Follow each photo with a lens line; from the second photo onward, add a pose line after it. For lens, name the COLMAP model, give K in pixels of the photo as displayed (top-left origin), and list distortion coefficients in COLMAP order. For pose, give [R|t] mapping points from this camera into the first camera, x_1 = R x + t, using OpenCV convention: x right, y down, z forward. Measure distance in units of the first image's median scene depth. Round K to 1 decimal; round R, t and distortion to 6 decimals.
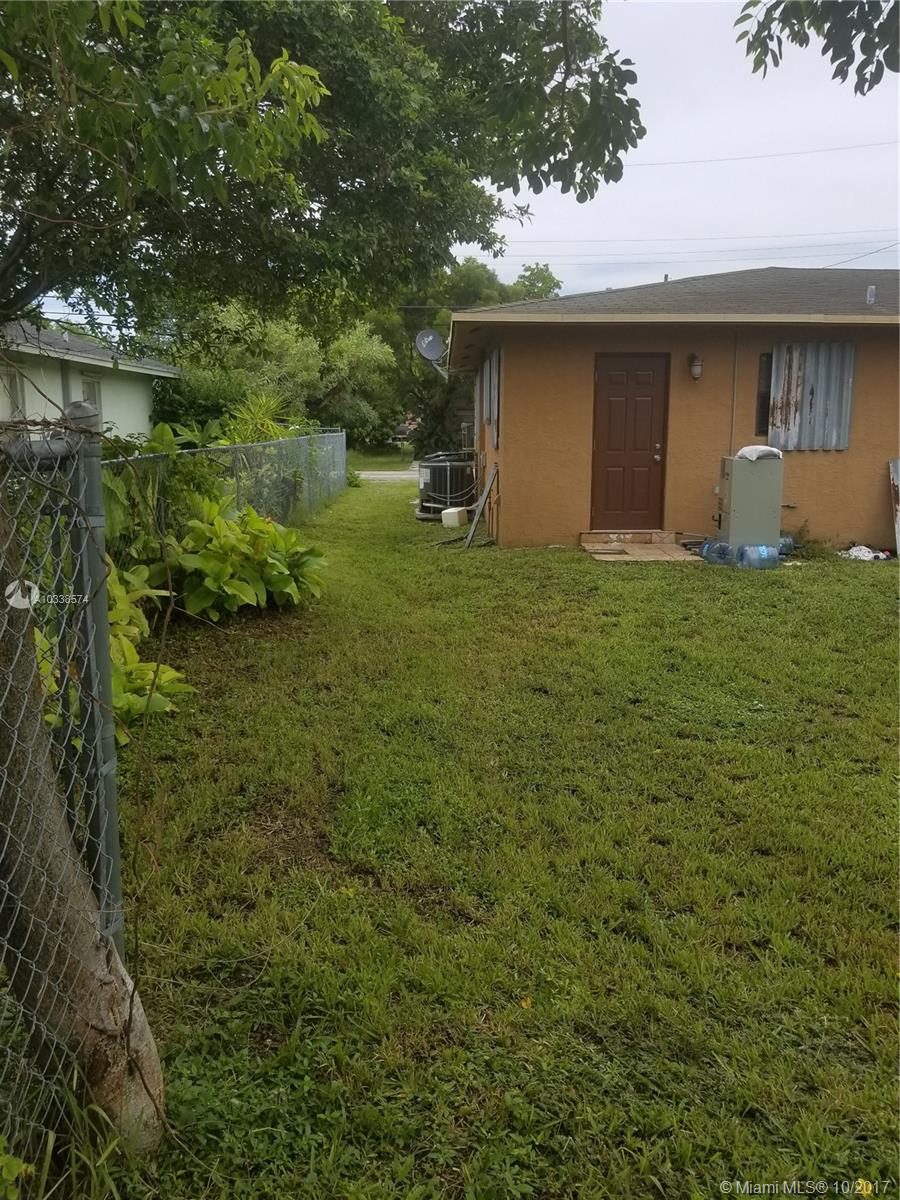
lens RADIAL K [[939.0, 0, 450.0], [0, 939.0, 600.0], [0, 0, 1]] dist [0.086149, -0.151060]
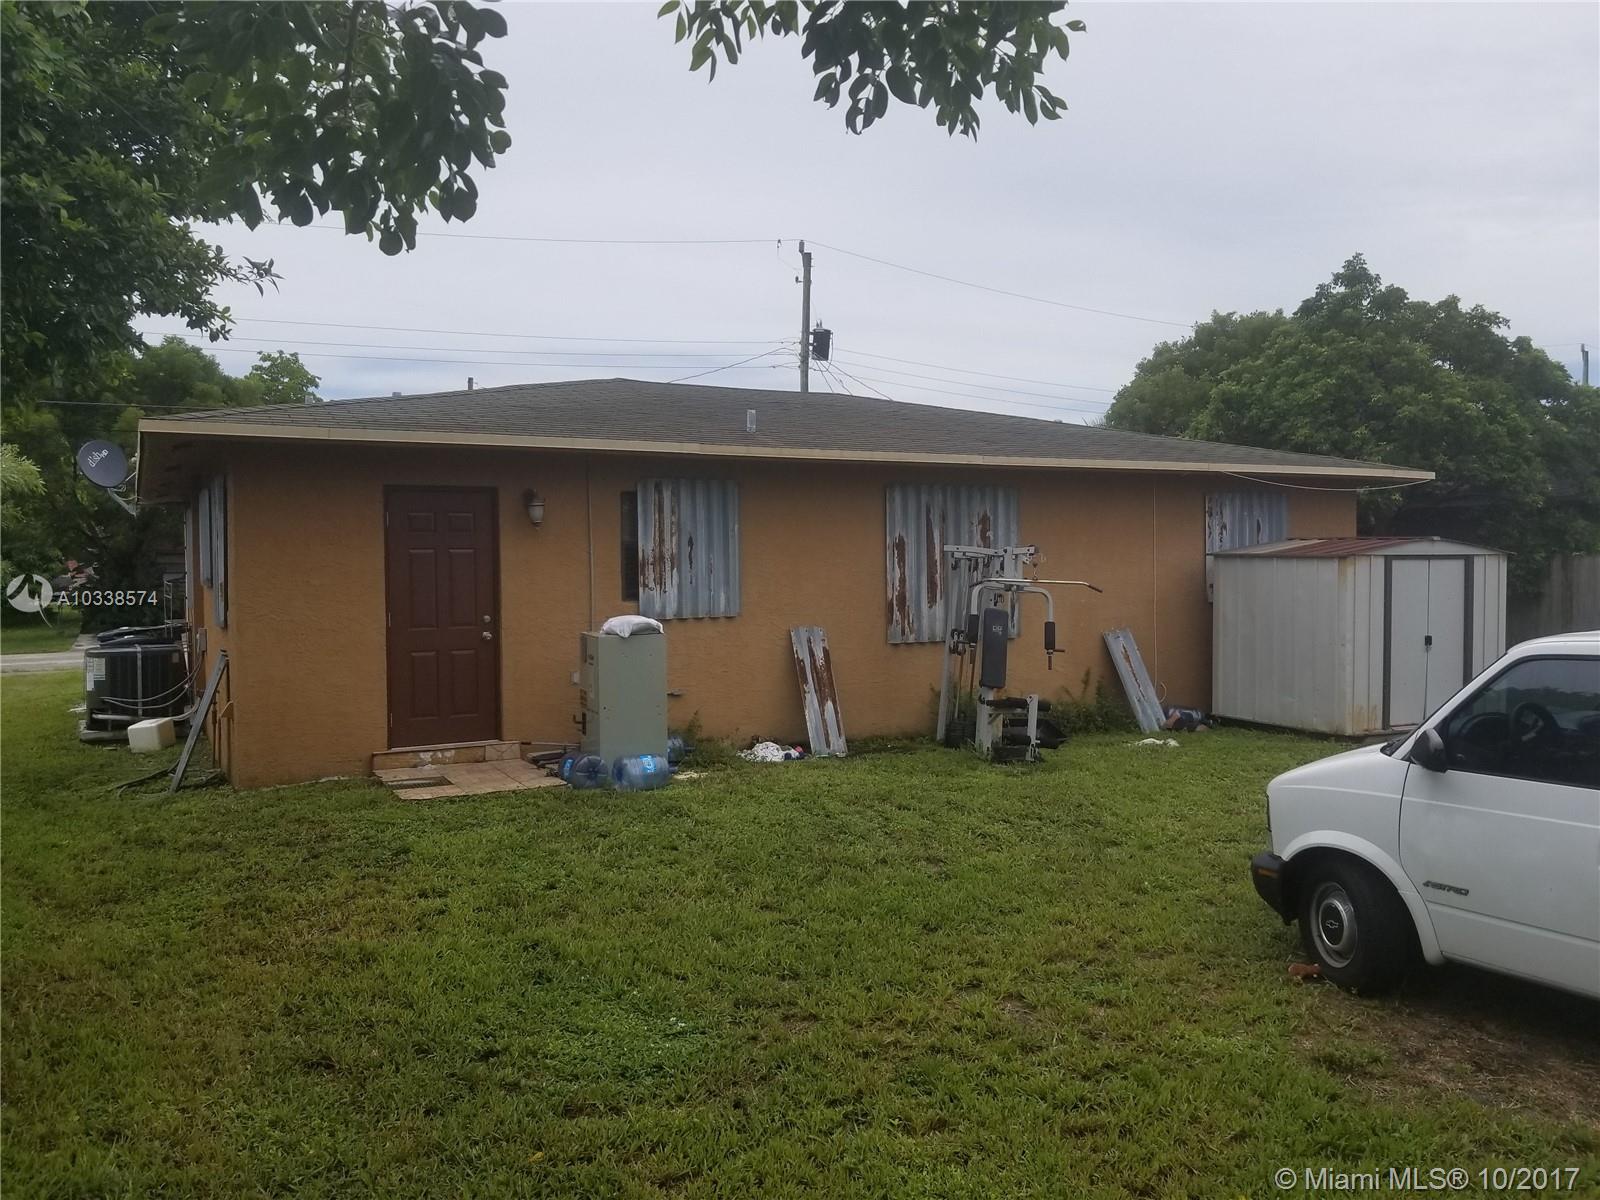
lens RADIAL K [[1251.9, 0, 805.1], [0, 1251.9, 559.1], [0, 0, 1]] dist [0.086149, -0.151060]
pose [[0.887260, -0.013717, 0.461066, 0.005524], [0.099630, 0.981663, -0.162519, -0.037698], [-0.450382, 0.190133, 0.872356, 0.102704]]
